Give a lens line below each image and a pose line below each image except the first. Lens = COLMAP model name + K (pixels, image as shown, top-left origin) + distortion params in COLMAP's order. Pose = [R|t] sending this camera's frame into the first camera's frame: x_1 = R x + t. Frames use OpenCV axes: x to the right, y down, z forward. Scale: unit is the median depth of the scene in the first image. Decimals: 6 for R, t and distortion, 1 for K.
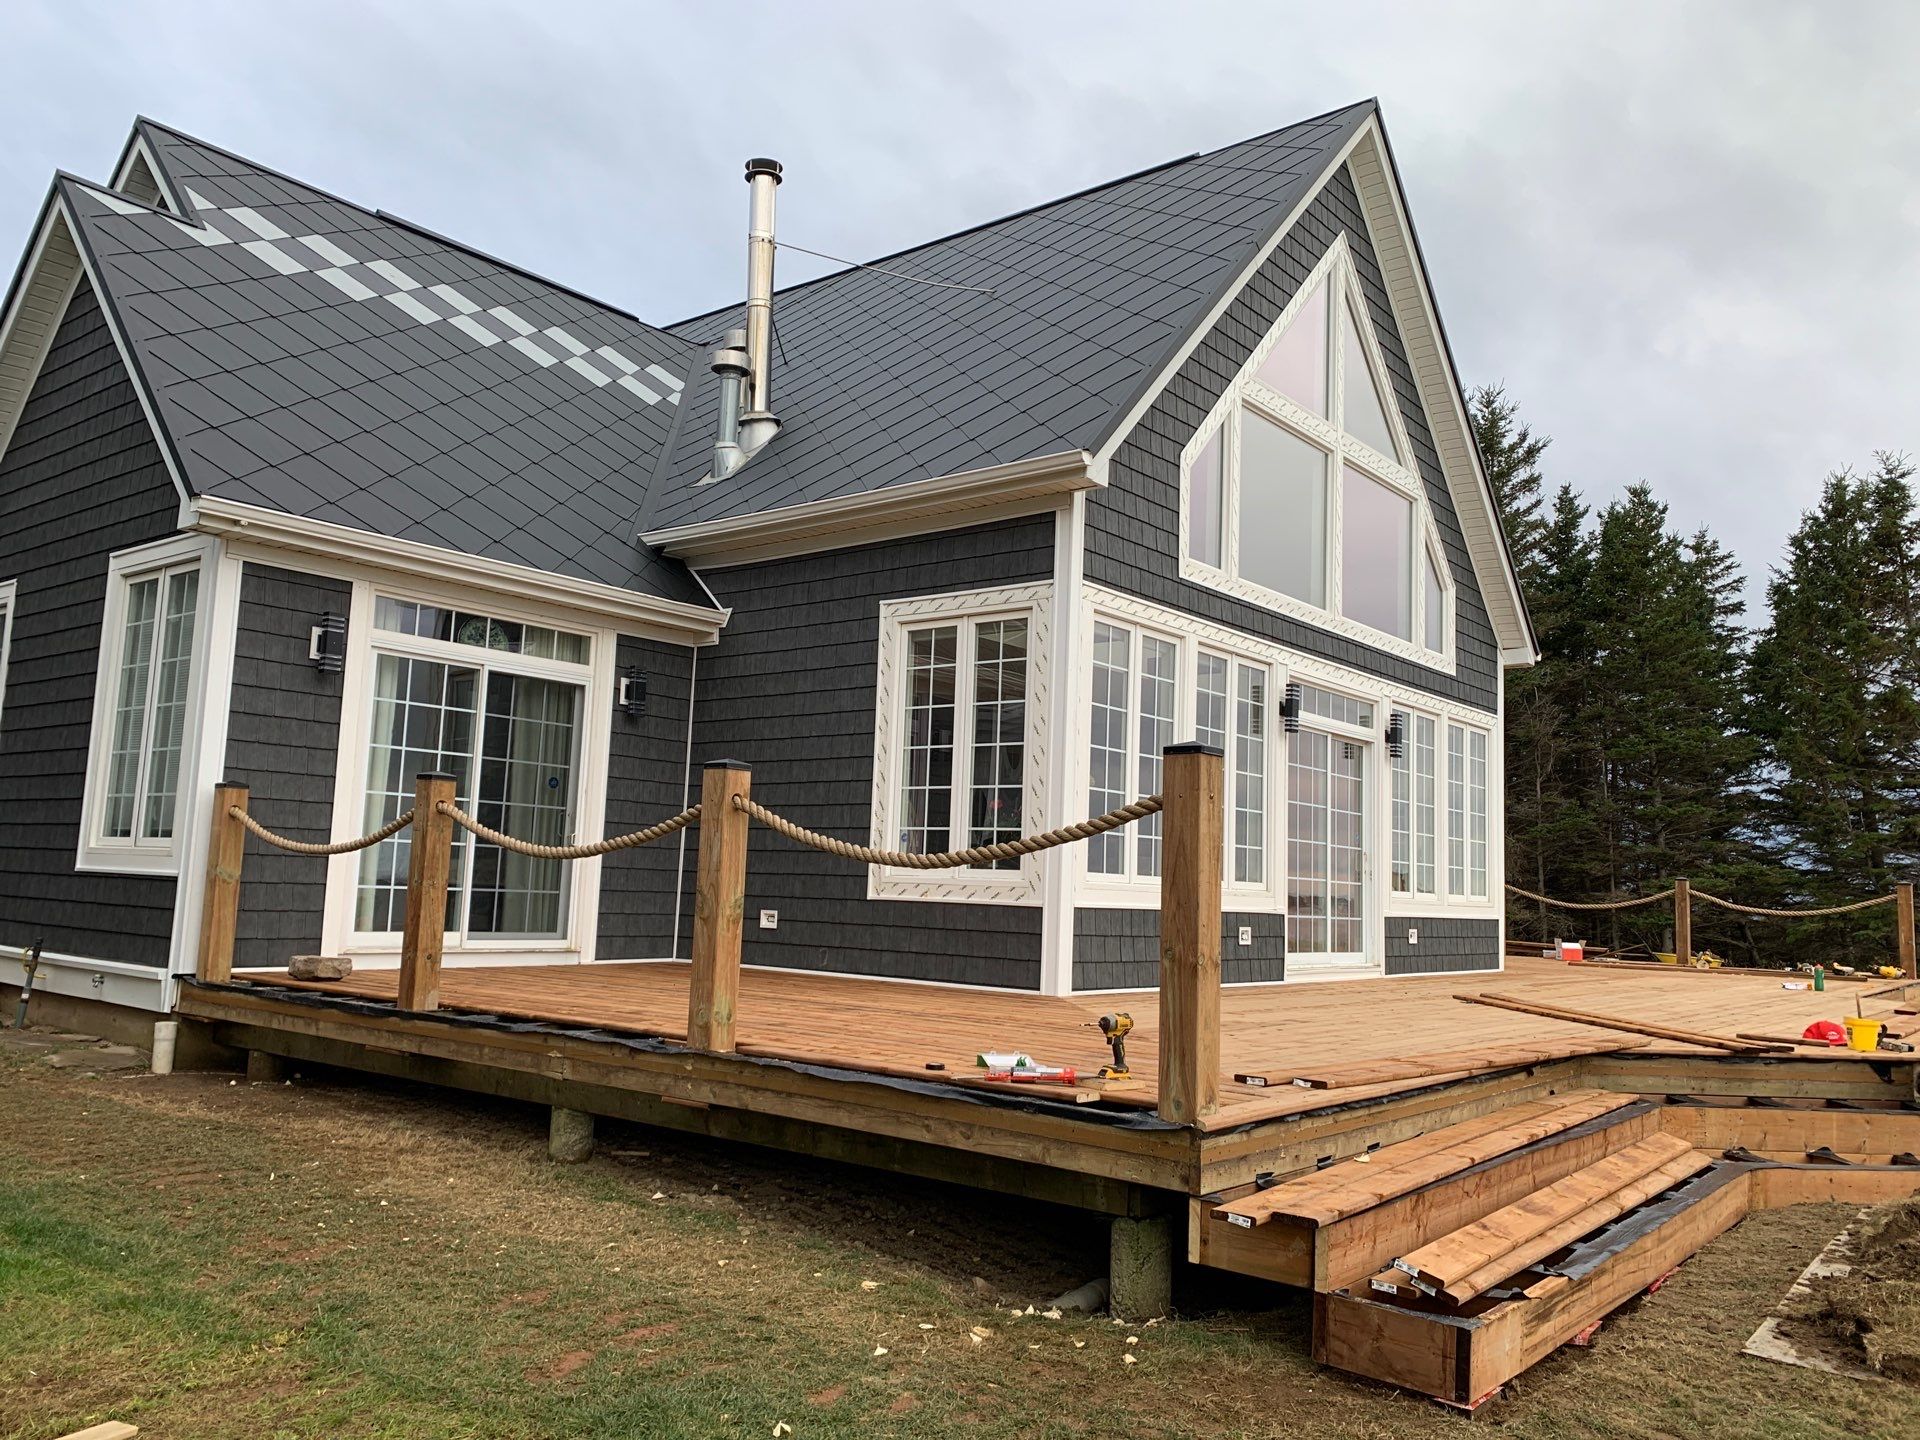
lens RADIAL K [[1434.0, 0, 960.0], [0, 1434.0, 720.0], [0, 0, 1]] dist [0.078171, -0.150963]
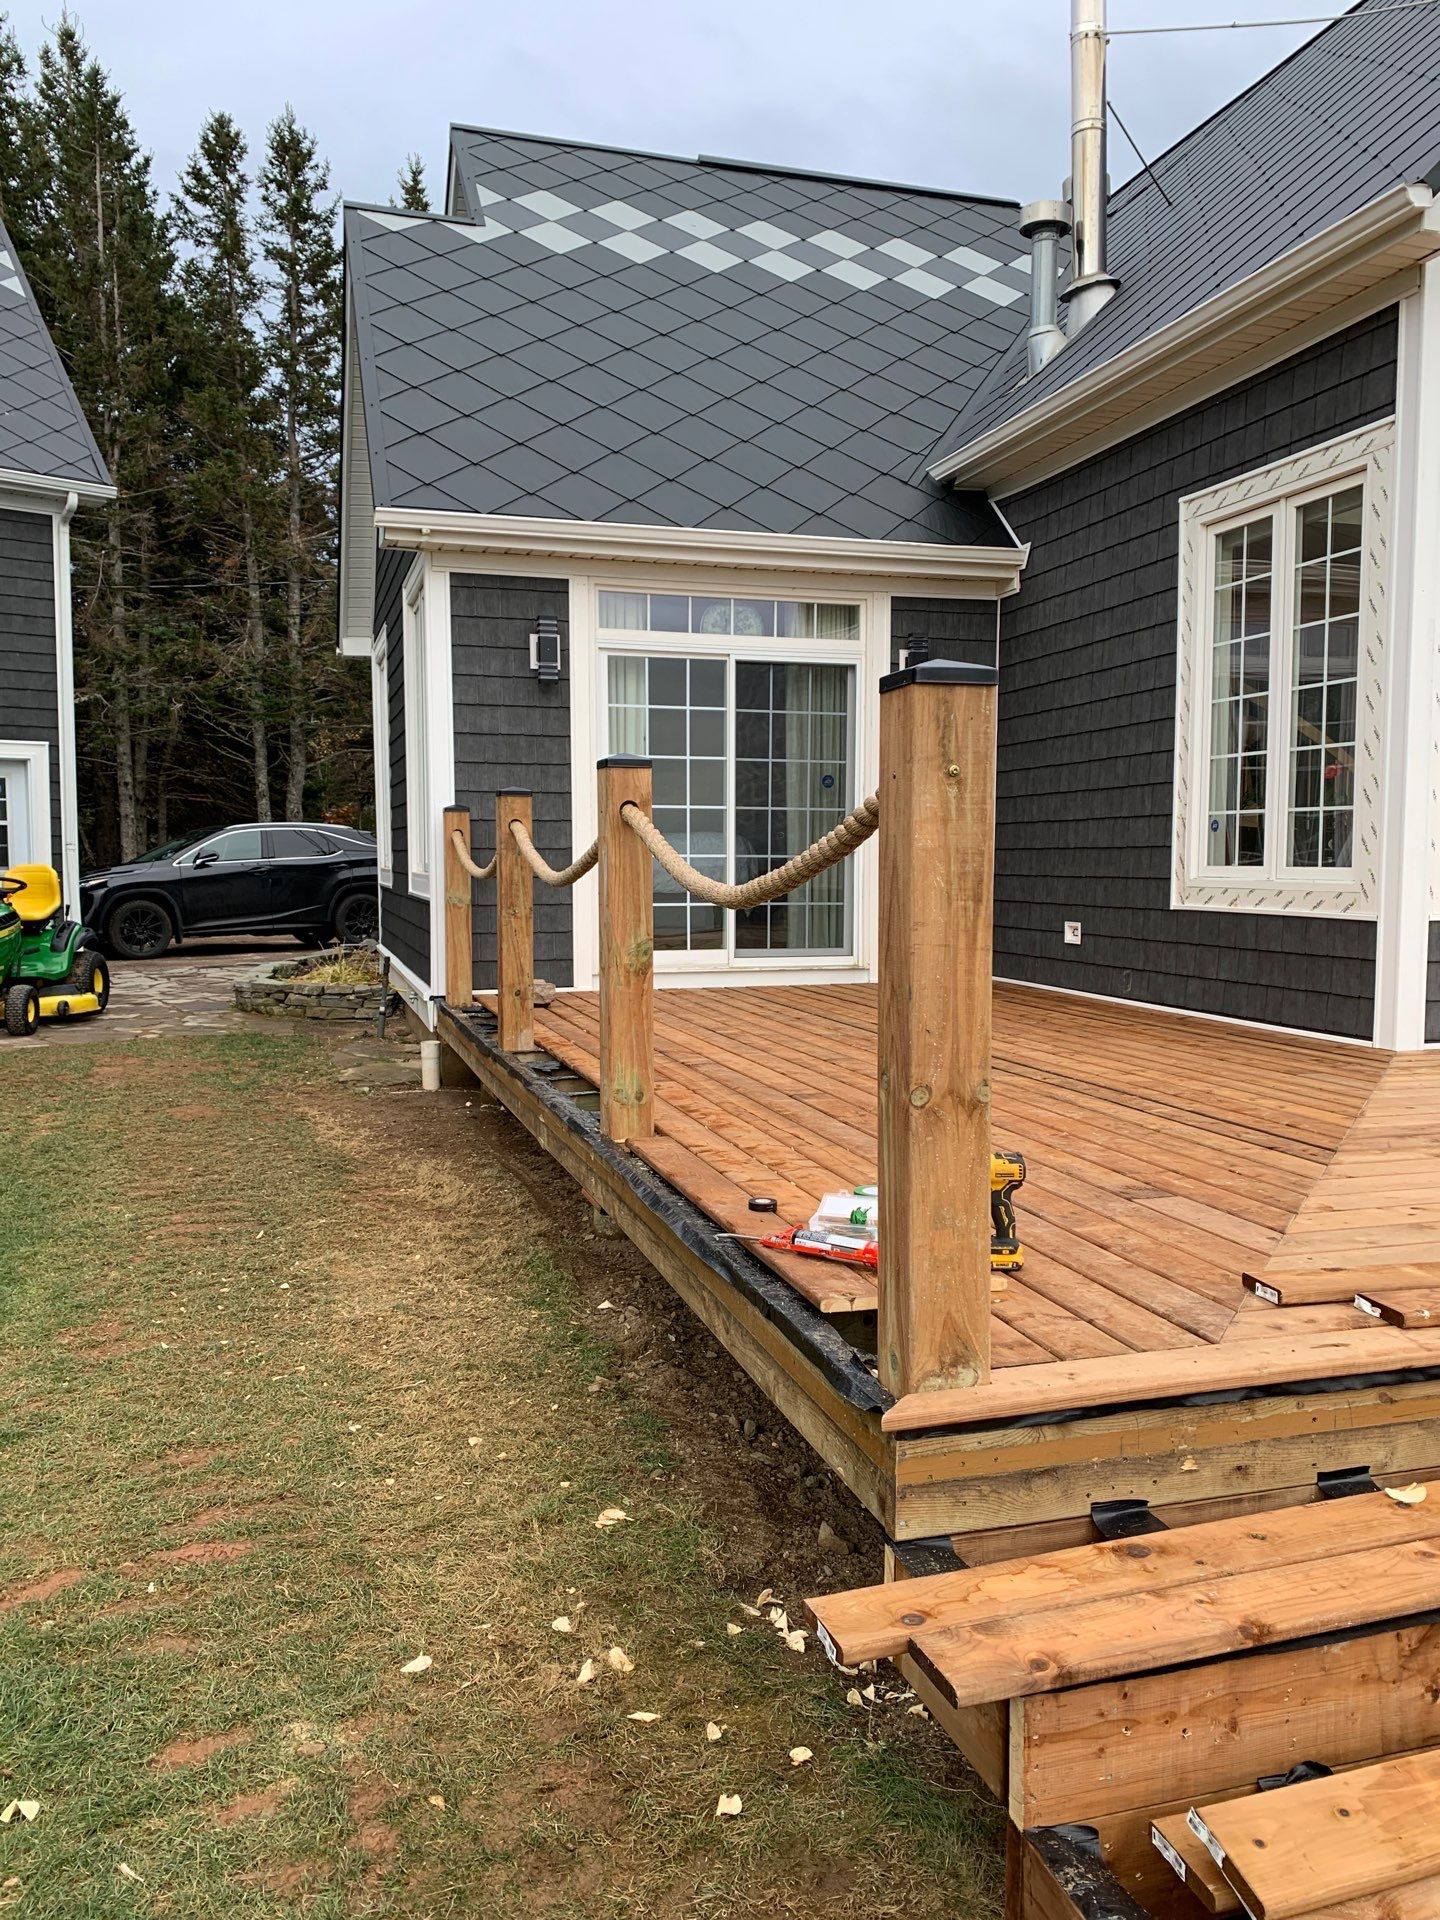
lens RADIAL K [[1434.0, 0, 720.0], [0, 1434.0, 960.0], [0, 0, 1]] dist [0.078171, -0.150963]
pose [[0.820048, 0.005809, -0.572265, 0.170421], [0.095729, 0.984468, 0.147171, 0.016005], [0.564231, -0.175470, 0.806755, 0.238886]]
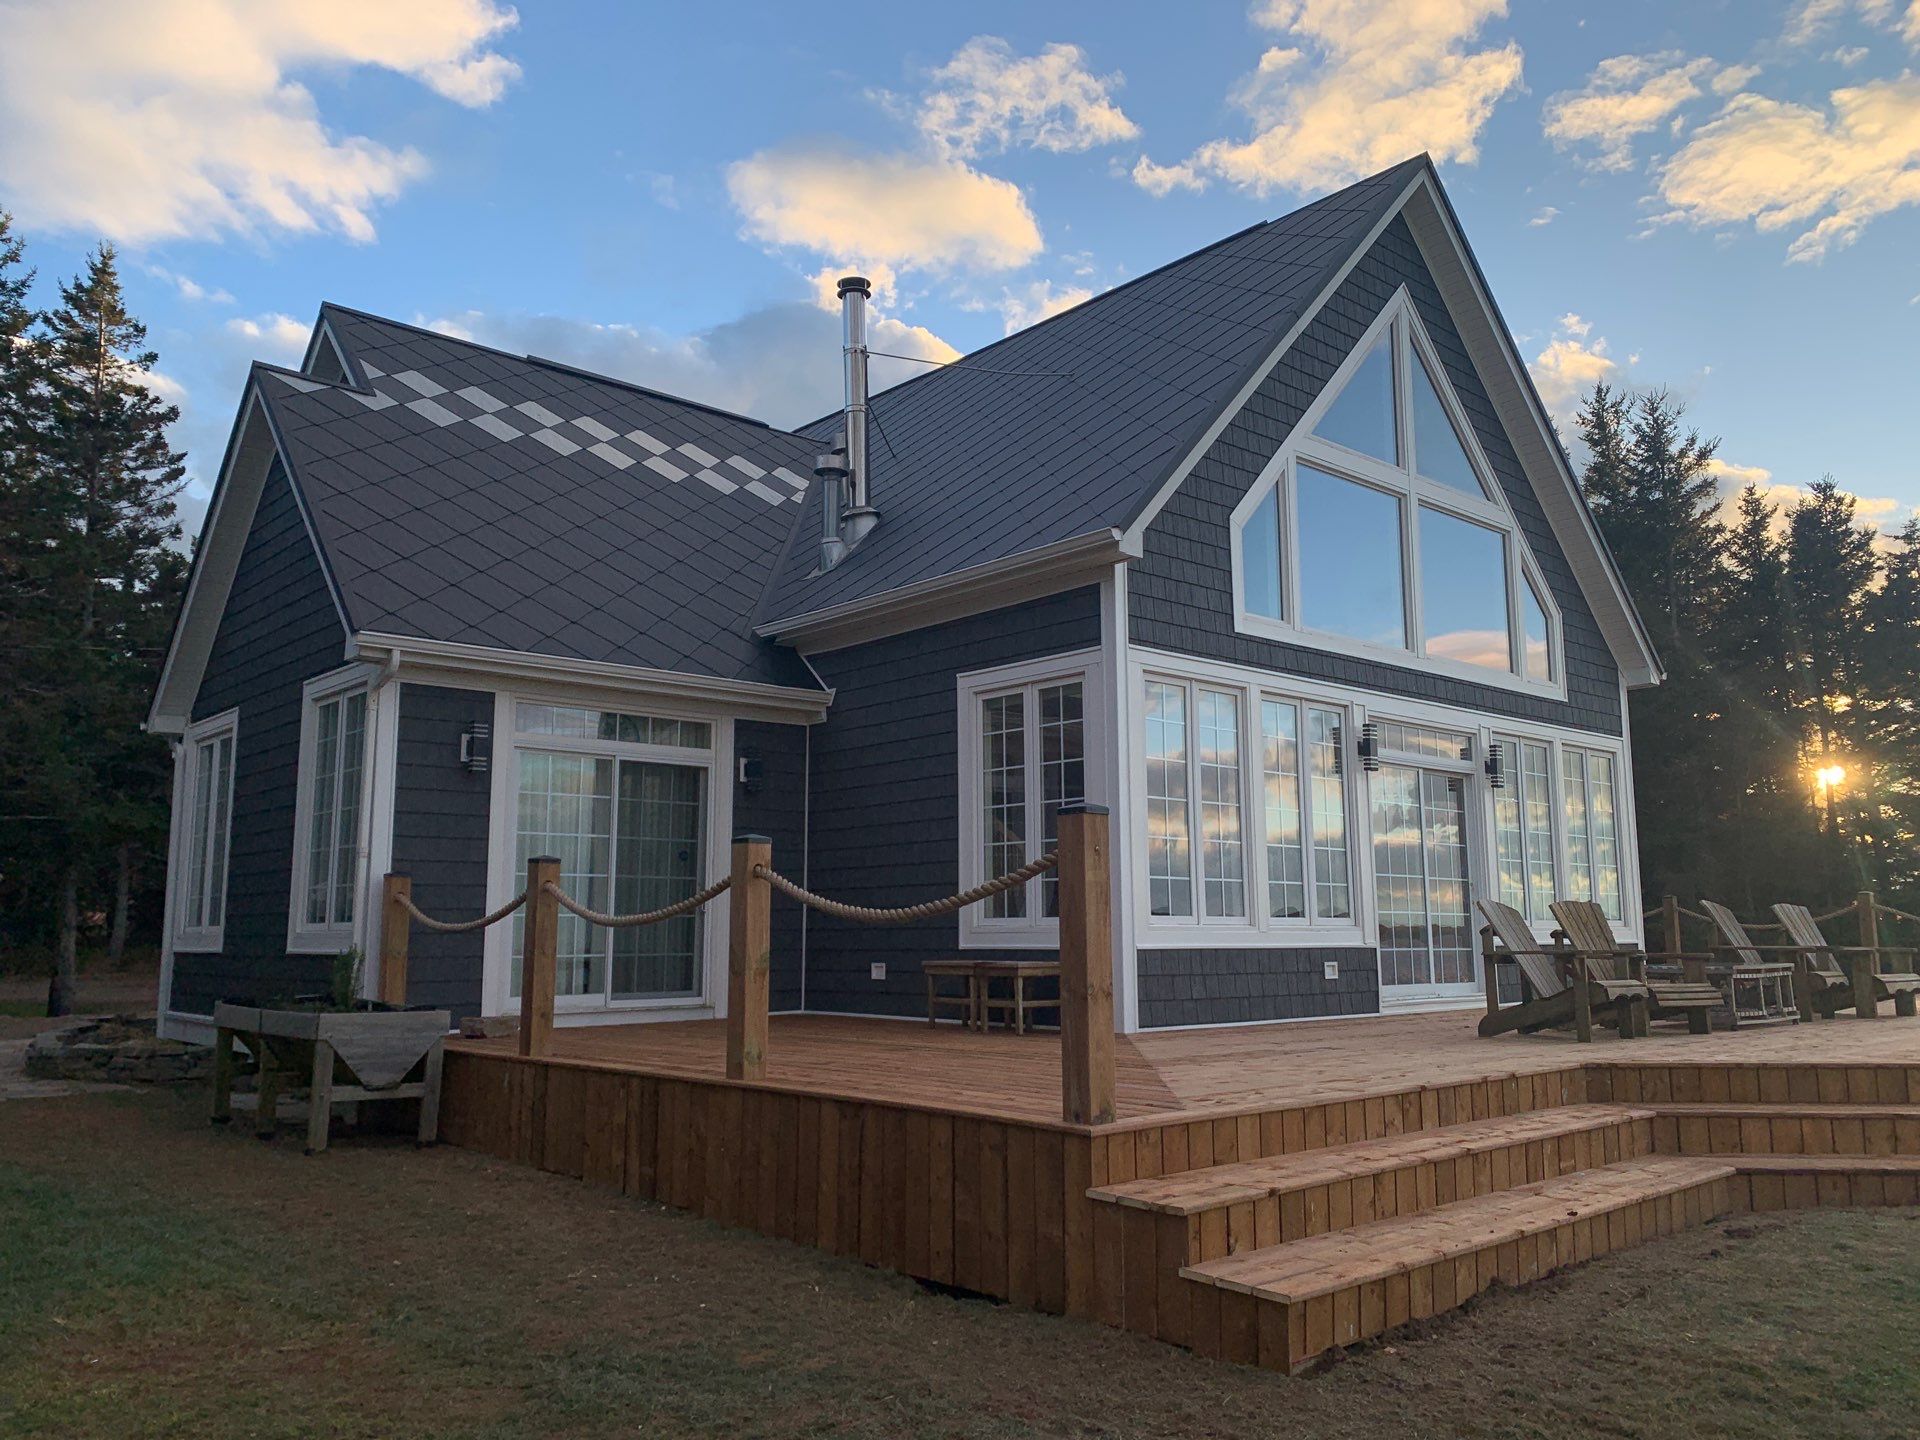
lens RADIAL K [[1434.0, 0, 960.0], [0, 1434.0, 720.0], [0, 0, 1]] dist [0.078171, -0.150963]
pose [[0.985858, -0.065678, -0.154175, 0.111001], [0.060441, 0.997432, -0.038421, -0.006211], [0.156303, 0.028559, 0.987296, -0.075026]]
